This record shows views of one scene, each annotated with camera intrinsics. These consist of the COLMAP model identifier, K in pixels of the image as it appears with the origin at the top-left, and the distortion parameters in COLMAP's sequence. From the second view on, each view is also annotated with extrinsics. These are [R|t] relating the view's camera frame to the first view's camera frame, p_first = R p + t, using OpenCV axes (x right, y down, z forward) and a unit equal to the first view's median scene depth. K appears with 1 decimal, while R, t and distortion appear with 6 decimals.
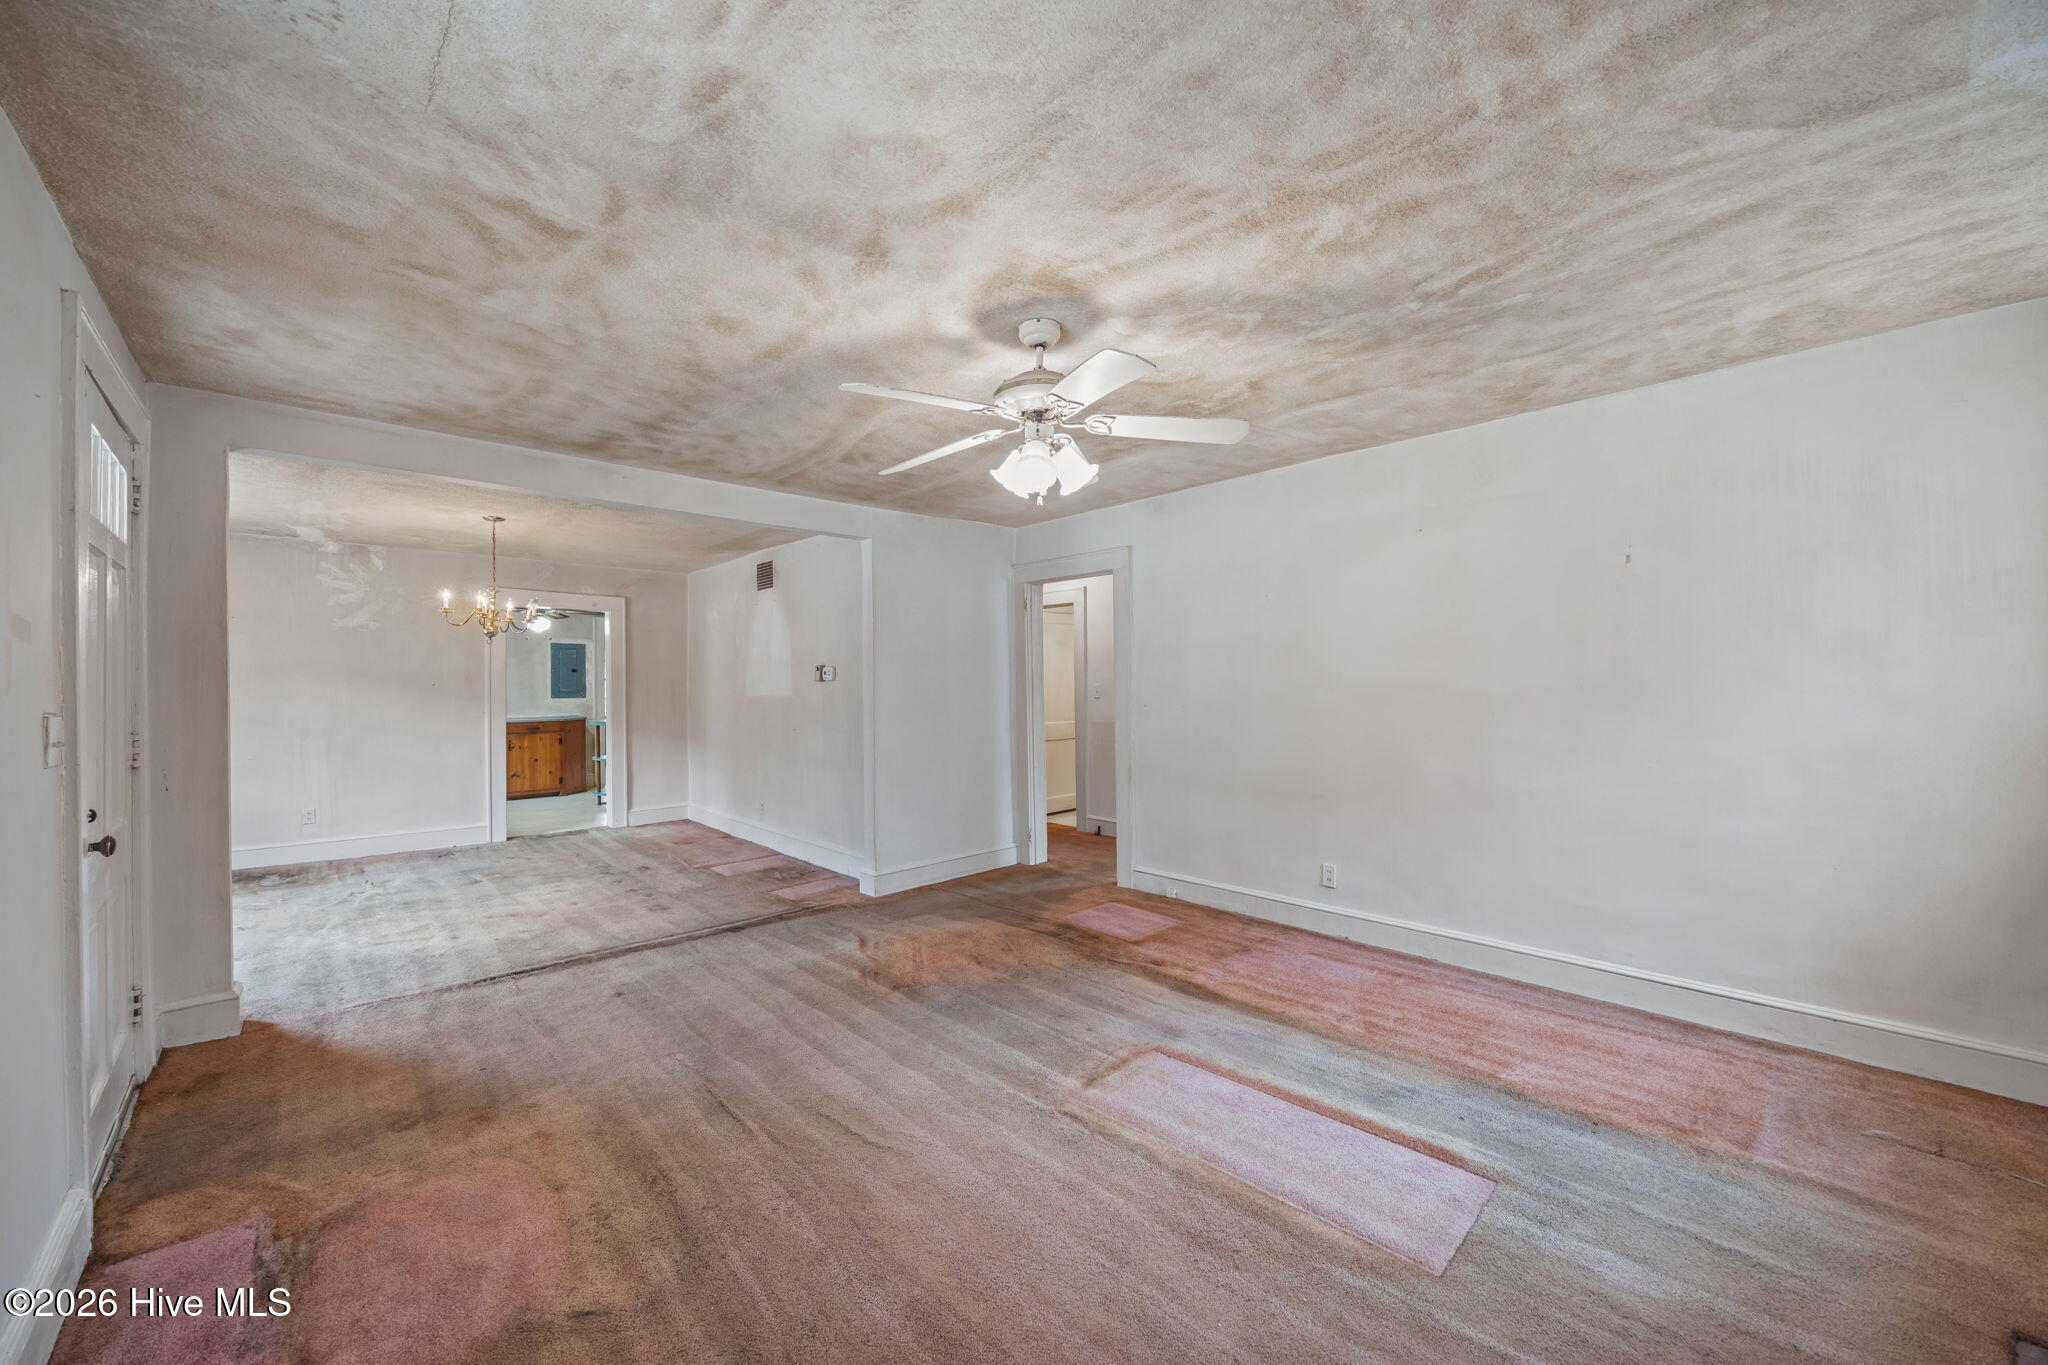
lens RADIAL K [[785.0, 0, 1018.7], [0, 785.0, 682.7], [0, 0, 1]] dist [-0.002156, 0.000377]
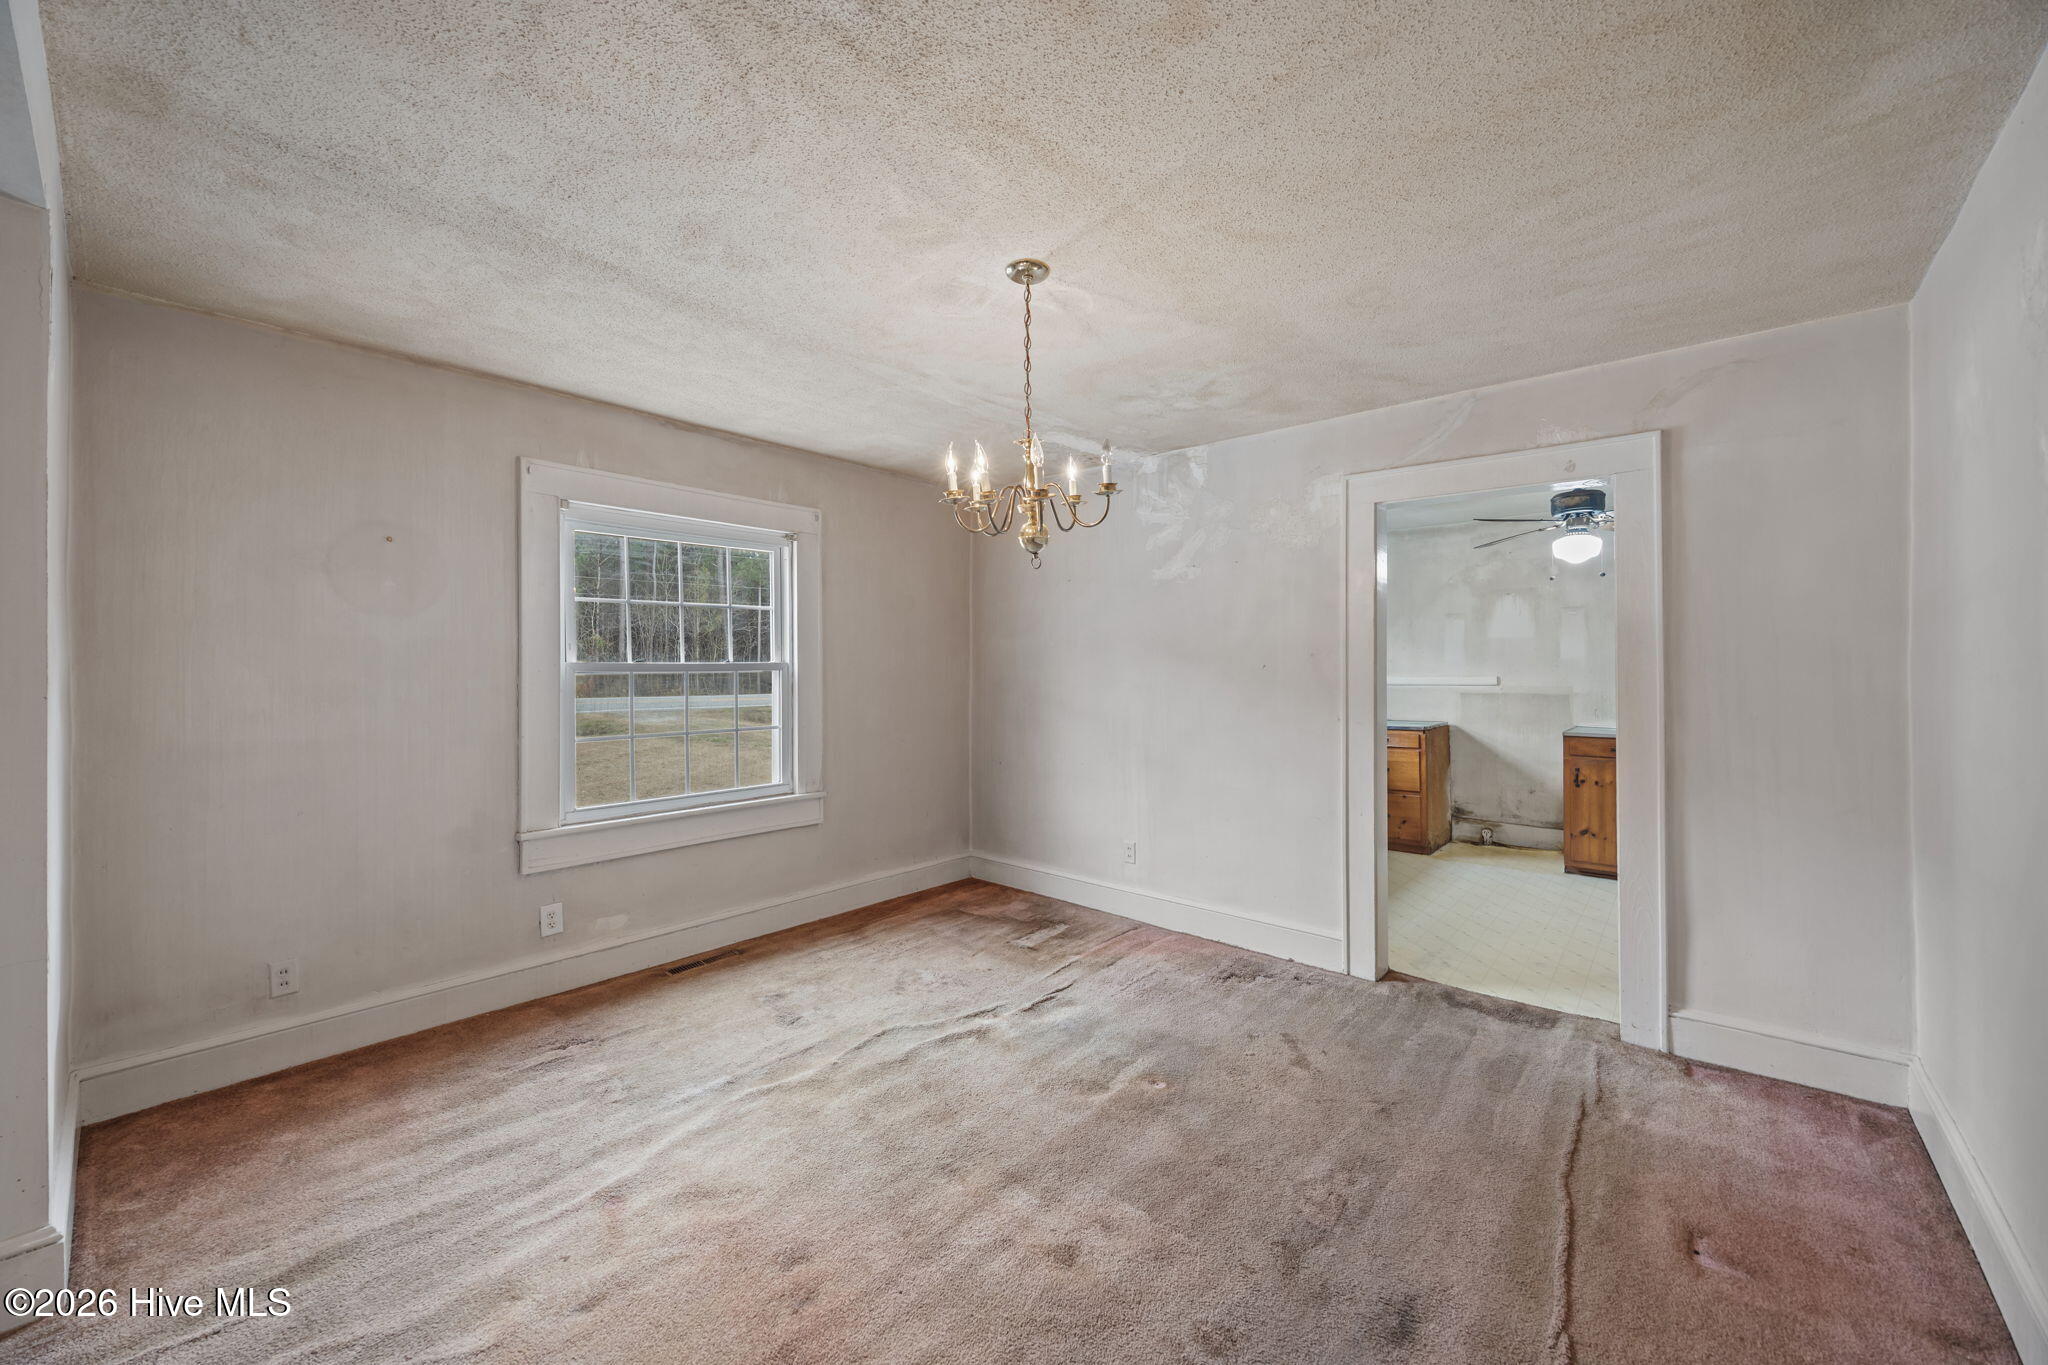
lens RADIAL K [[785.0, 0, 1049.0], [0, 785.0, 669.6], [0, 0, 1]] dist [-0.002156, 0.000377]
pose [[0.131350, -0.001914, -0.991334, -0.403437], [-0.002458, 0.999994, -0.002256, 0.014357], [0.991333, 0.002733, 0.131345, 1.570940]]
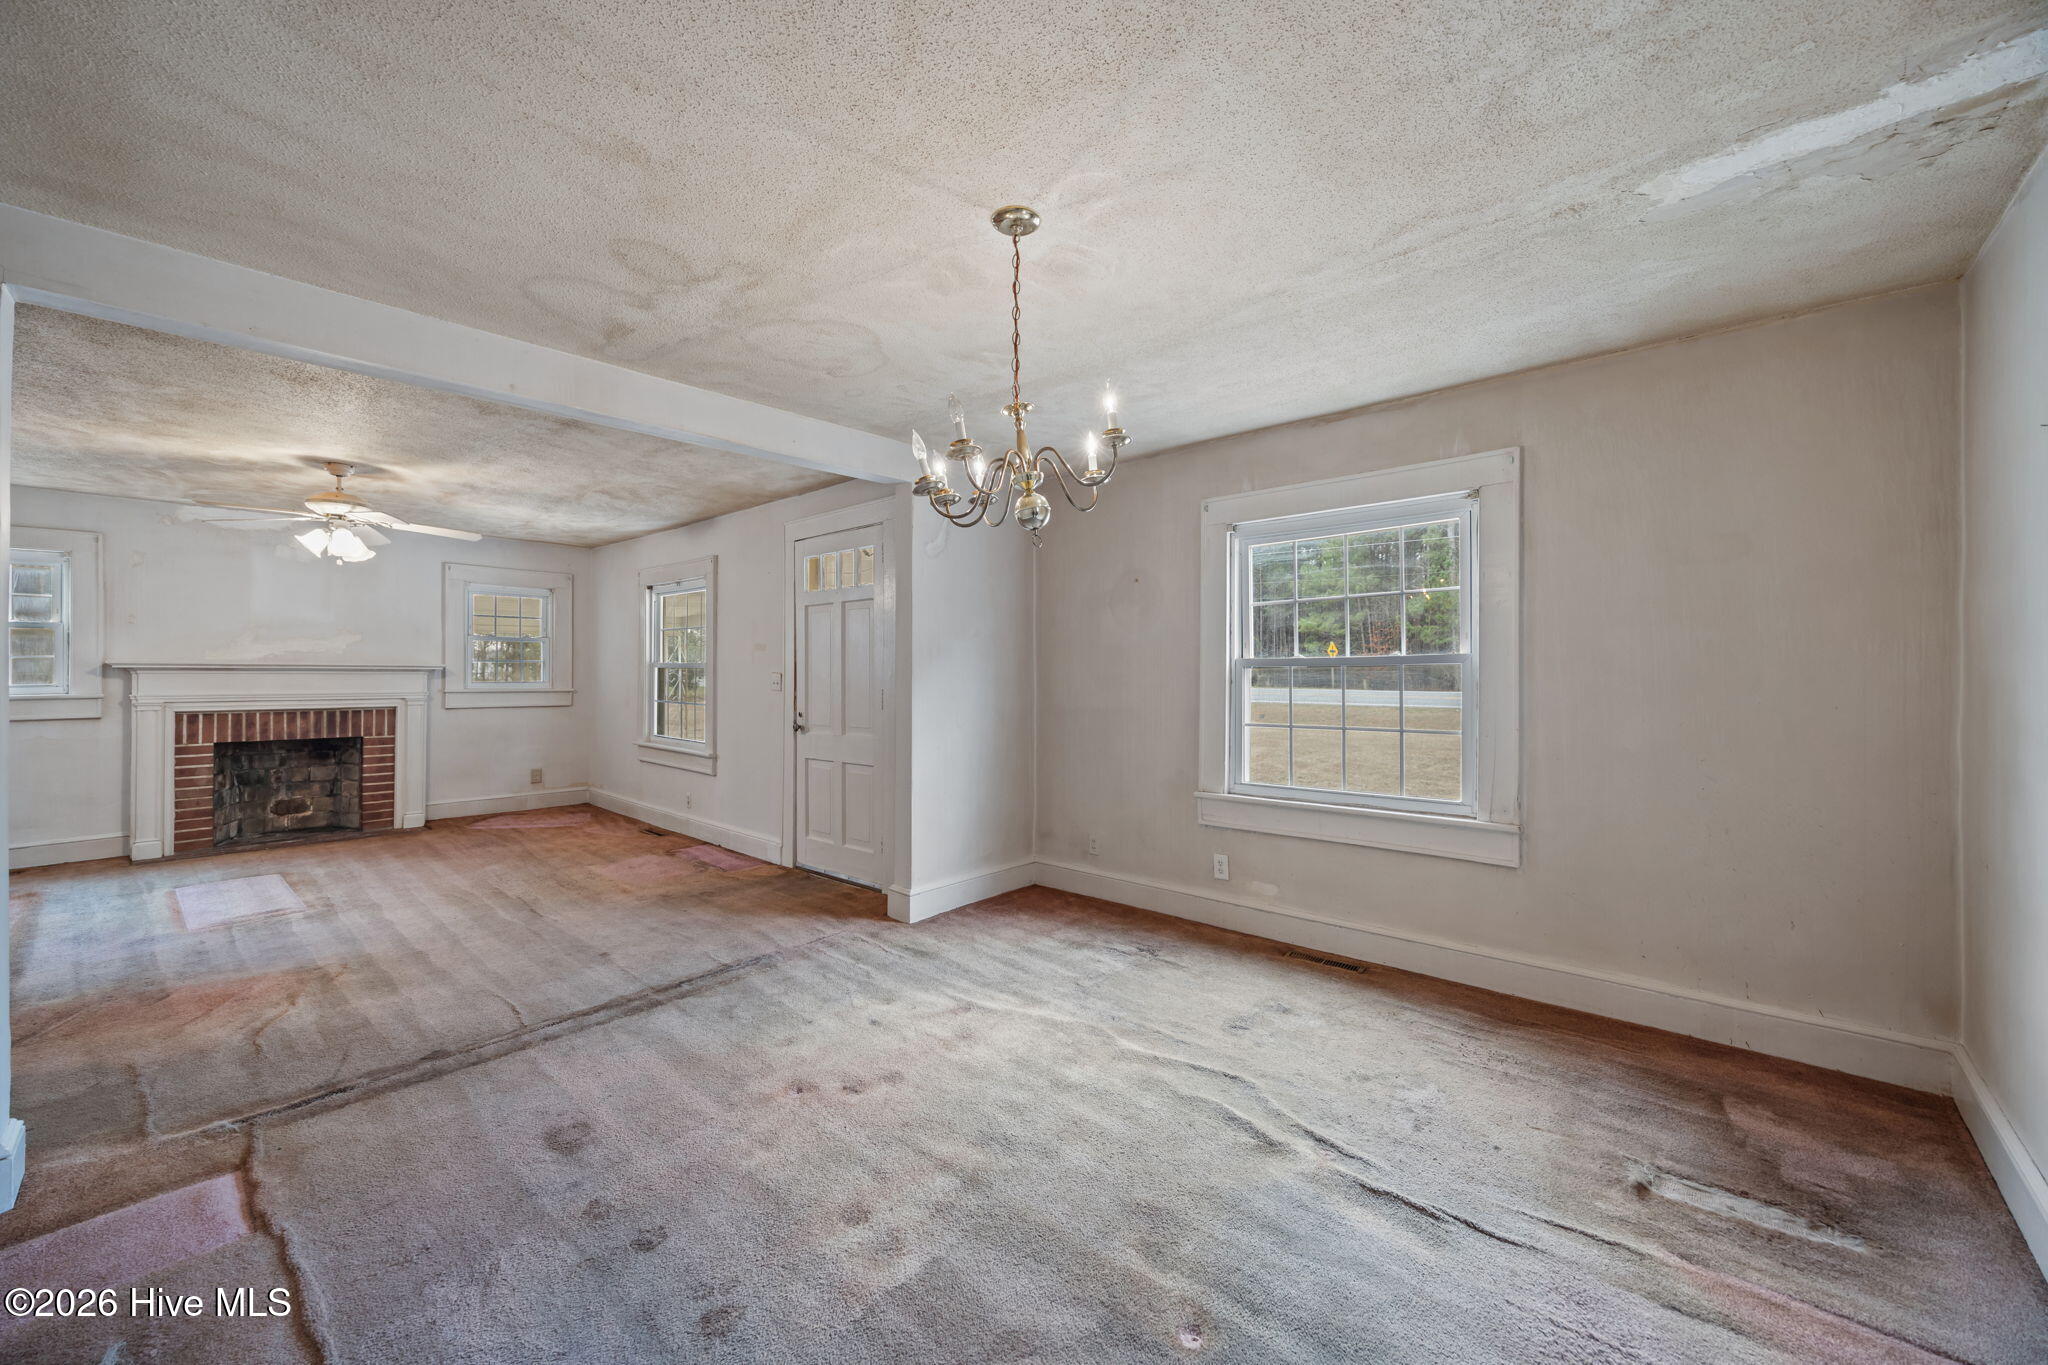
lens RADIAL K [[798.2, 0, 1027.7], [0, 798.2, 671.4], [0, 0, 1]] dist [0.006712, -0.001428]
pose [[-0.995714, 0.008081, -0.092135, -1.059082], [0.007668, 0.999959, 0.004830, 0.015447], [0.092171, 0.004102, -0.995735, 2.300355]]
